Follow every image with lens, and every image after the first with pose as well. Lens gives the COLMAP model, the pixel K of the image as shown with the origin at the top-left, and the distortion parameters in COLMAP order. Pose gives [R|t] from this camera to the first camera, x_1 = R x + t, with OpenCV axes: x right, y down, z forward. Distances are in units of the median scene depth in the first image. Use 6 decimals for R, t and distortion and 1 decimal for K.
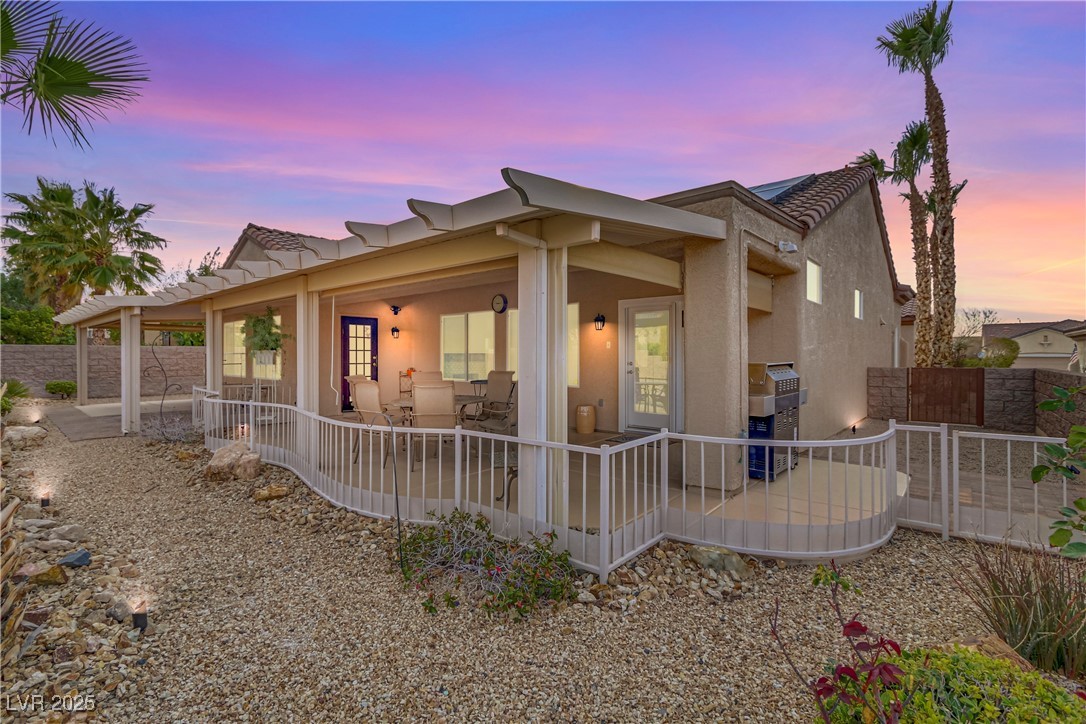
lens RADIAL K [[506.0, 0, 537.9], [0, 506.0, 355.5], [0, 0, 1]] dist [-0.014178, 0.002142]
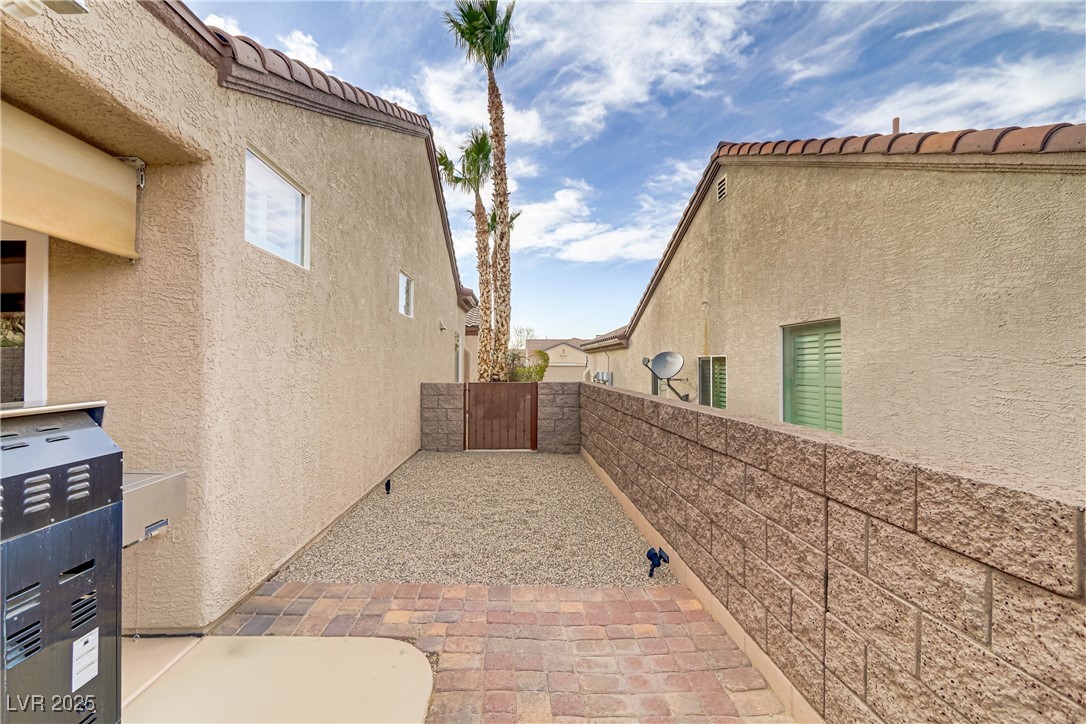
lens RADIAL K [[506.0, 0, 542.3], [0, 506.0, 361.5], [0, 0, 1]] dist [-0.014178, 0.002142]
pose [[0.724682, 0.005797, 0.689059, 0.192923], [-0.002980, 0.999982, -0.005279, -0.004088], [-0.689077, 0.001772, 0.724686, 0.236509]]
